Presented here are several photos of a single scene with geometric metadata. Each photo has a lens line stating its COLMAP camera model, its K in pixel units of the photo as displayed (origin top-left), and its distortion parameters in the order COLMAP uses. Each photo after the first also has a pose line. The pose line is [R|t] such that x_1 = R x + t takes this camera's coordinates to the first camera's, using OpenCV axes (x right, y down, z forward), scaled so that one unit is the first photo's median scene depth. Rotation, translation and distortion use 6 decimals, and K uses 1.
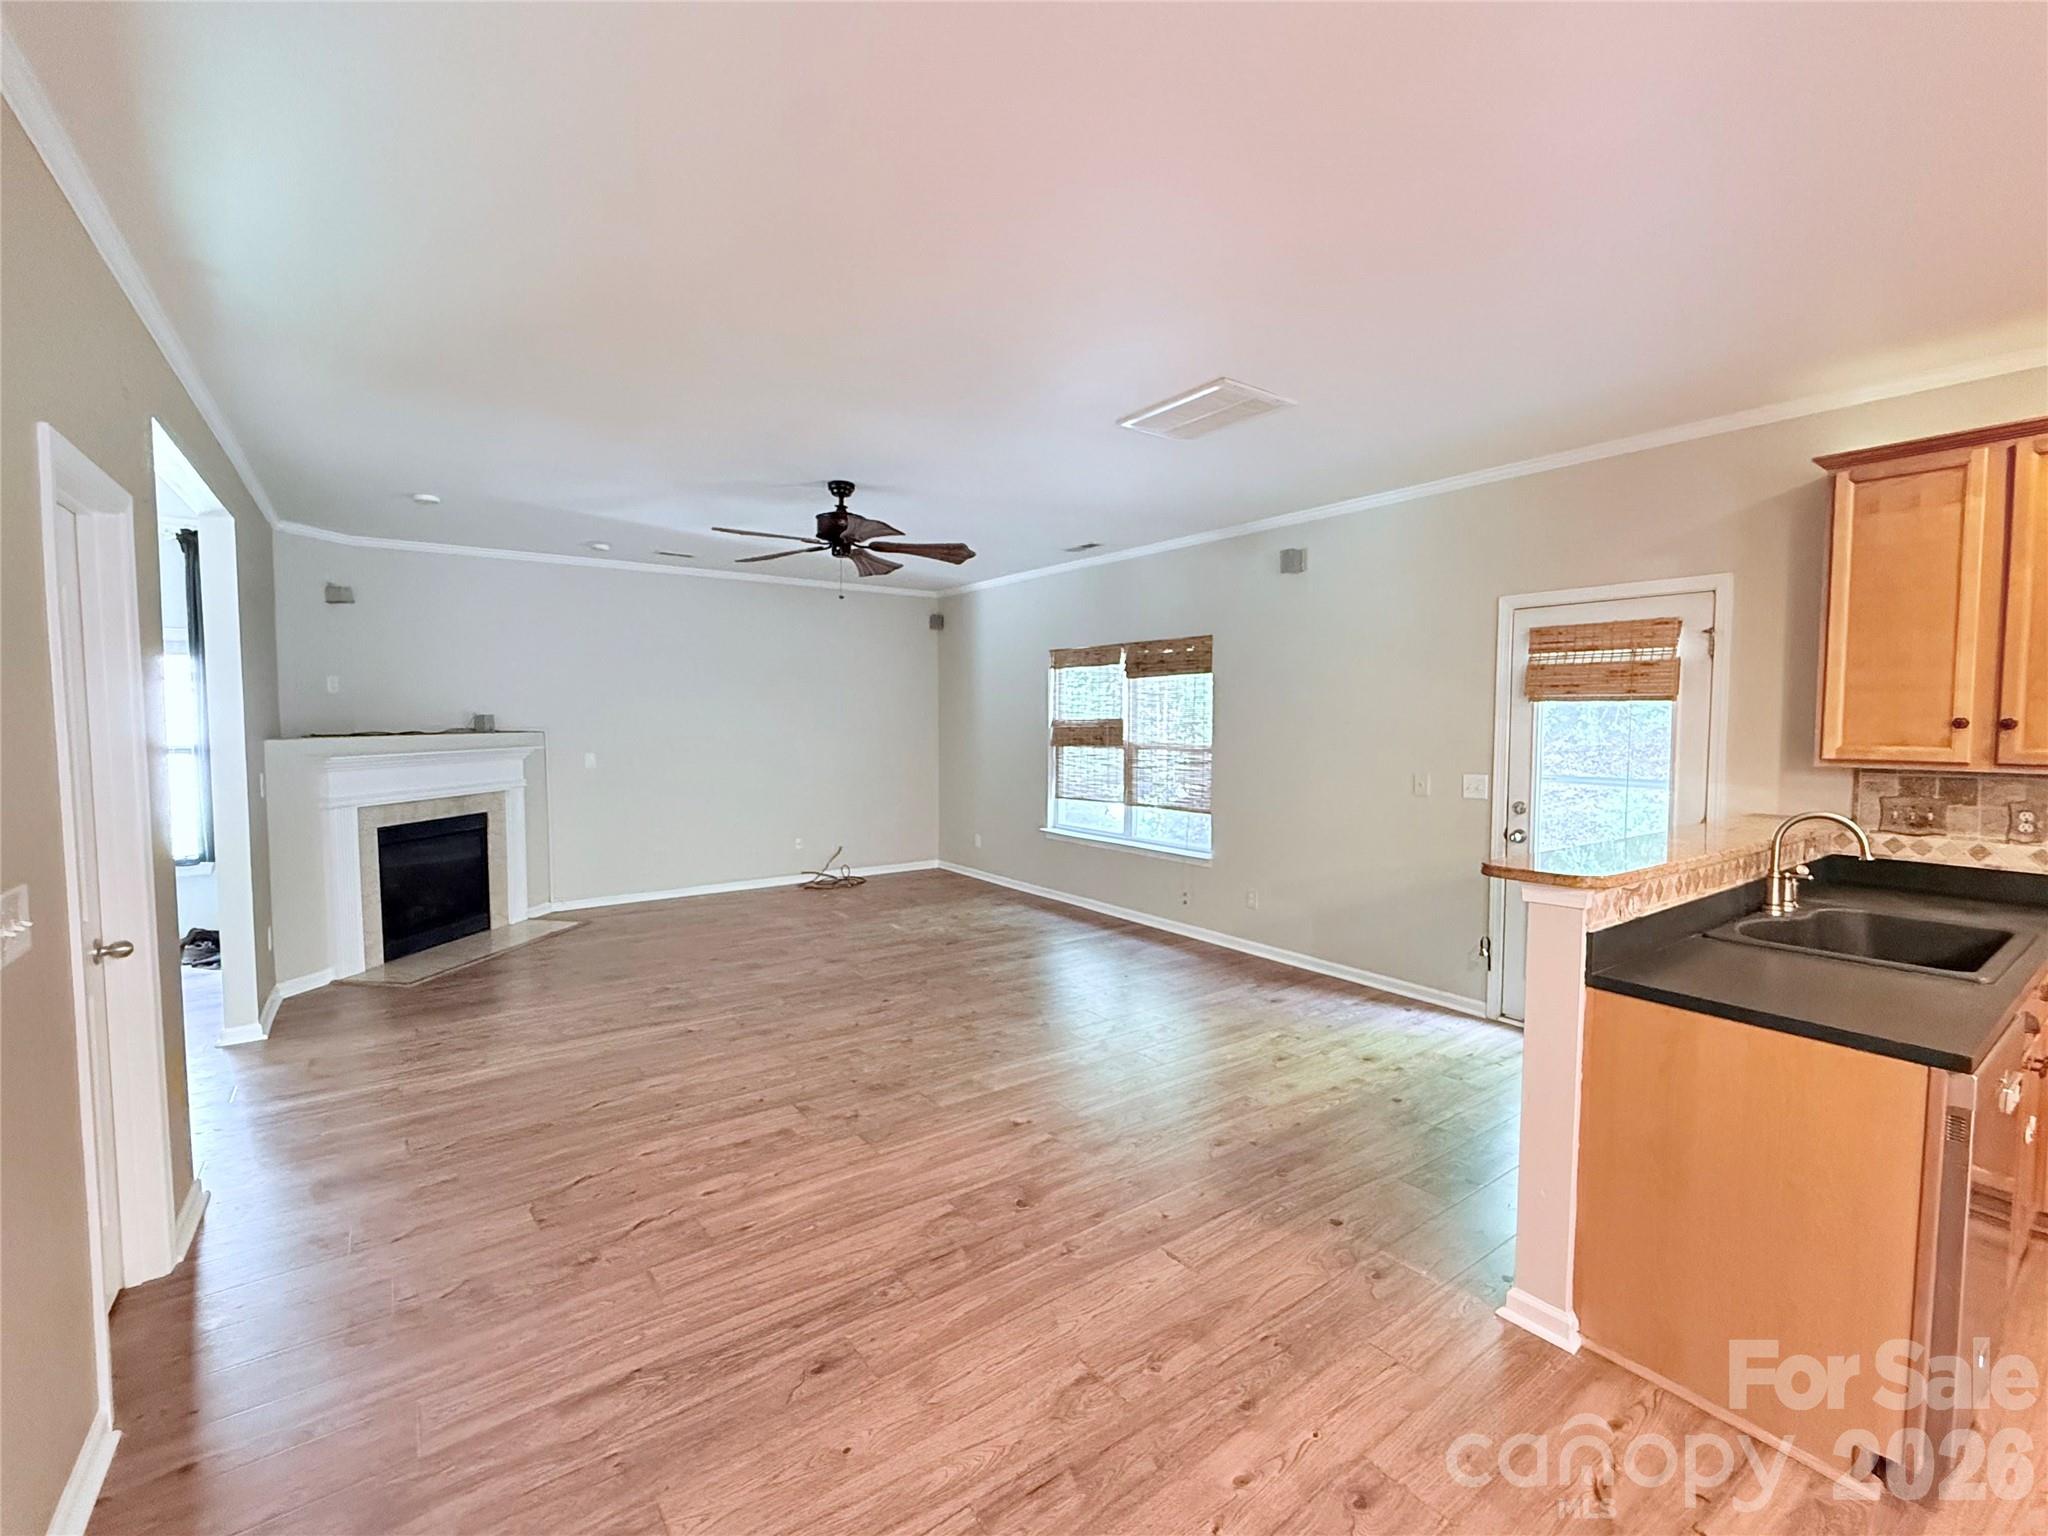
lens RADIAL K [[880.1, 0, 1033.0], [0, 880.1, 773.3], [0, 0, 1]] dist [-0.000084, -0.000173]
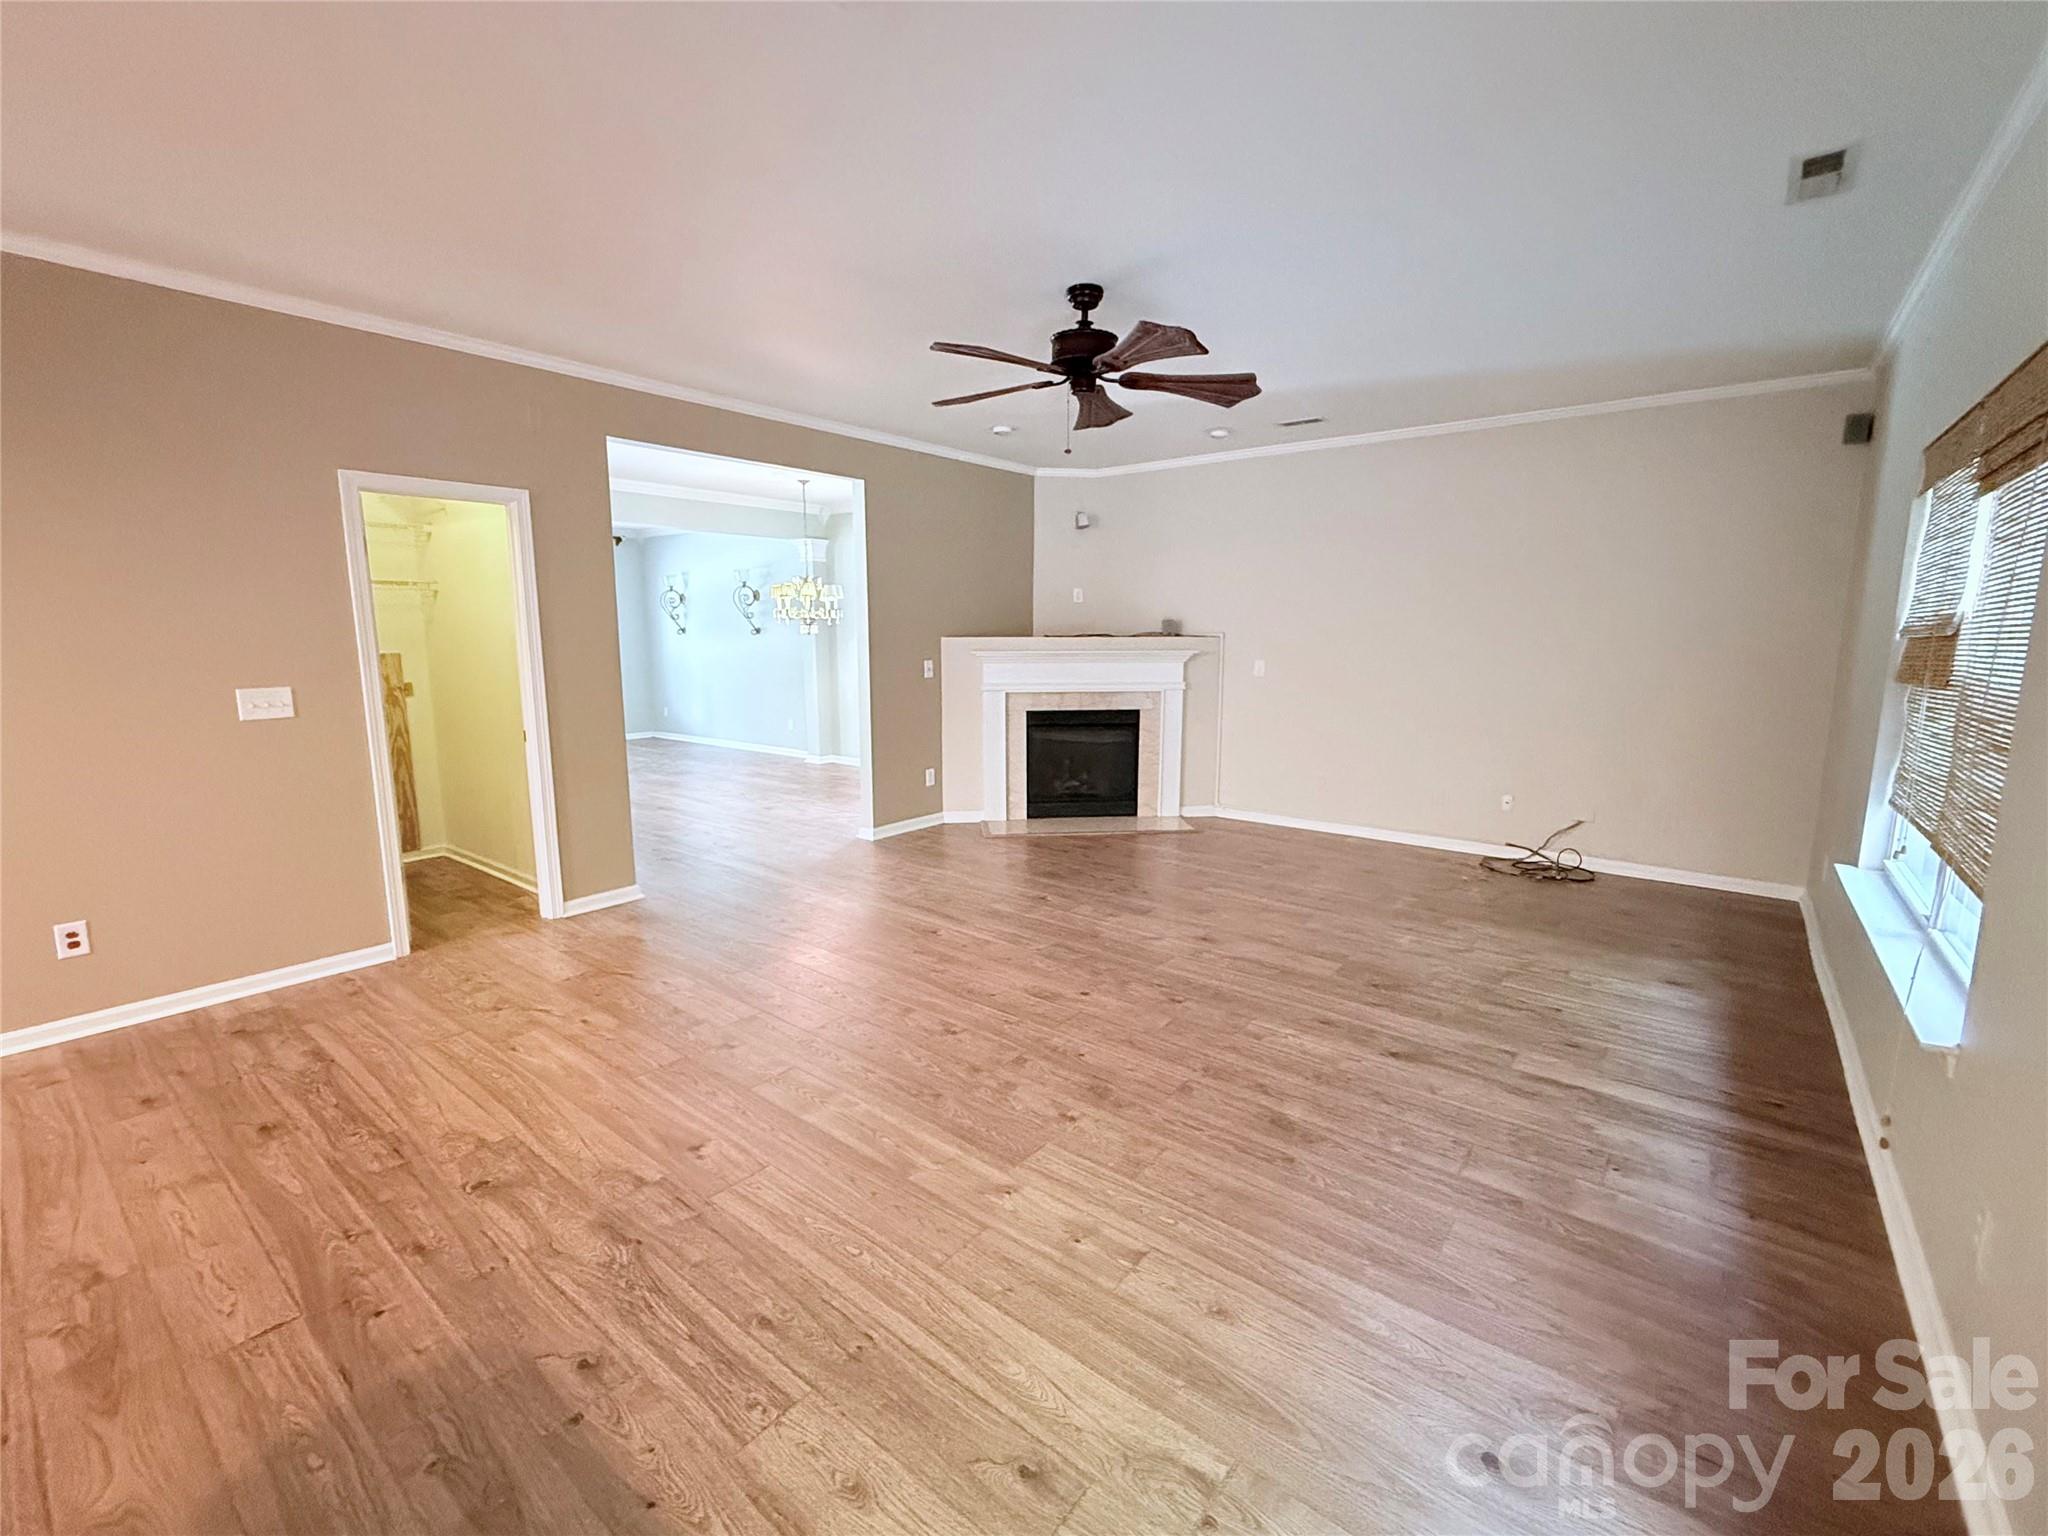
lens RADIAL K [[880.1, 0, 1025.6], [0, 880.1, 763.3], [0, 0, 1]] dist [-0.000084, -0.000173]
pose [[0.260938, 0.146025, -0.954247, 0.523626], [-0.064025, 0.988935, 0.133826, -0.035851], [0.963230, 0.026175, 0.267400, 0.760440]]
